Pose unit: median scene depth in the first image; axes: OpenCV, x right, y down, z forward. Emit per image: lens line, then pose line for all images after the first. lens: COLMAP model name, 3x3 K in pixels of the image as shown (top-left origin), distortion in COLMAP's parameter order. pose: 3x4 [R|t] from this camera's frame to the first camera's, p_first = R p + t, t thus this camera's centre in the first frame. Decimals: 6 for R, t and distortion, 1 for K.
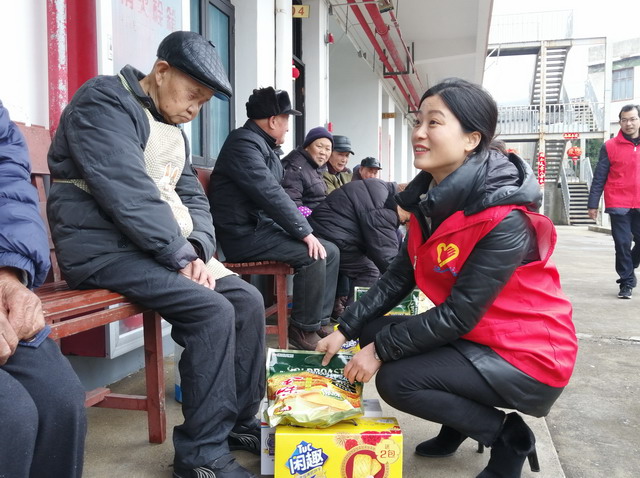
lens RADIAL K [[613.3, 0, 319.6], [0, 613.3, 242.0], [0, 0, 1]] dist [0.019193, 0.000000]
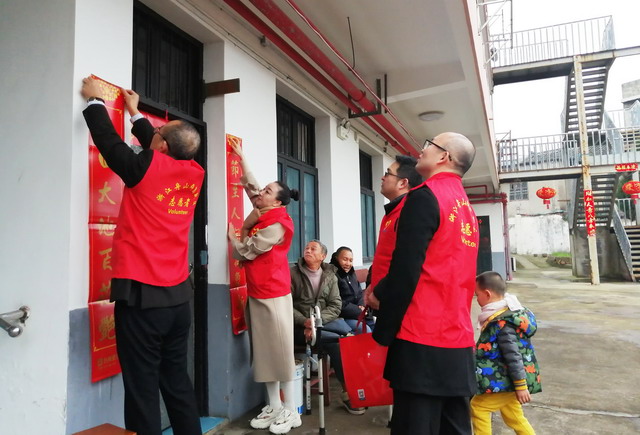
lens RADIAL K [[472.0, 0, 318.3], [0, 472.0, 213.7], [0, 0, 1]] dist [0.012432, 0.003866]
pose [[0.988123, -0.041735, -0.147888, 0.106894], [0.021036, 0.990089, -0.138857, -0.037813], [0.152217, 0.134097, 0.979208, 0.350254]]
